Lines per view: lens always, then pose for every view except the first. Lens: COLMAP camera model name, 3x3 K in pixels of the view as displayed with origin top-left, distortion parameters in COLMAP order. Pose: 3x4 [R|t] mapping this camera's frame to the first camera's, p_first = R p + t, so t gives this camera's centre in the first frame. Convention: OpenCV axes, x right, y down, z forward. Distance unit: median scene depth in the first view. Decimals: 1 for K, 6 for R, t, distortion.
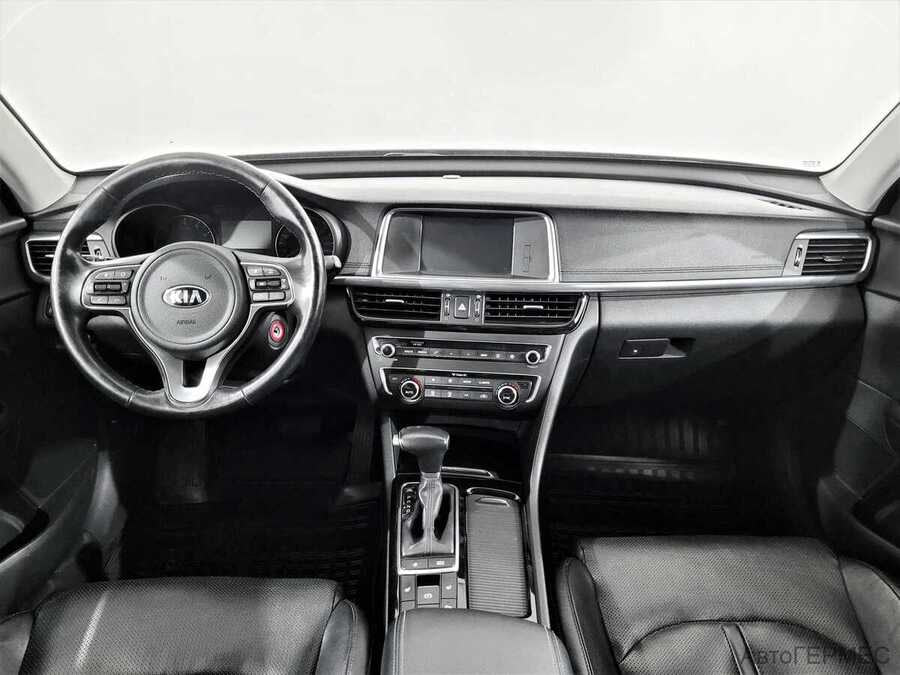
lens RADIAL K [[724.6, 0, 450.0], [0, 724.6, 337.5], [0, 0, 1]] dist [0.004699, -0.000158]
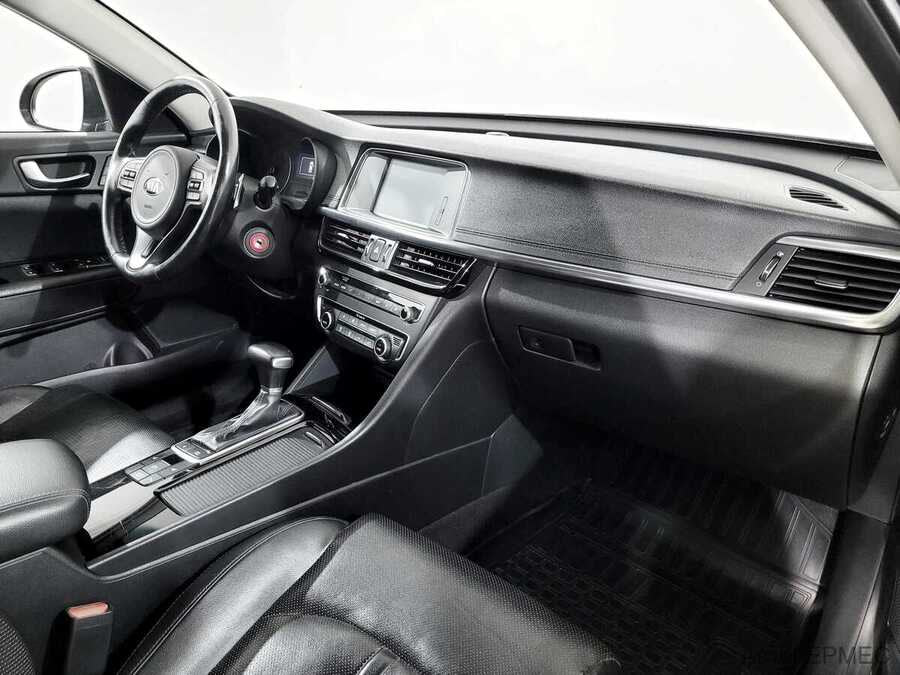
lens RADIAL K [[724.6, 0, 450.0], [0, 724.6, 337.5], [0, 0, 1]] dist [0.004699, -0.000158]
pose [[0.733796, 0.242098, -0.634769, 0.724183], [-0.258459, 0.963575, 0.068724, -0.020300], [0.628285, 0.113632, 0.769640, 0.314295]]
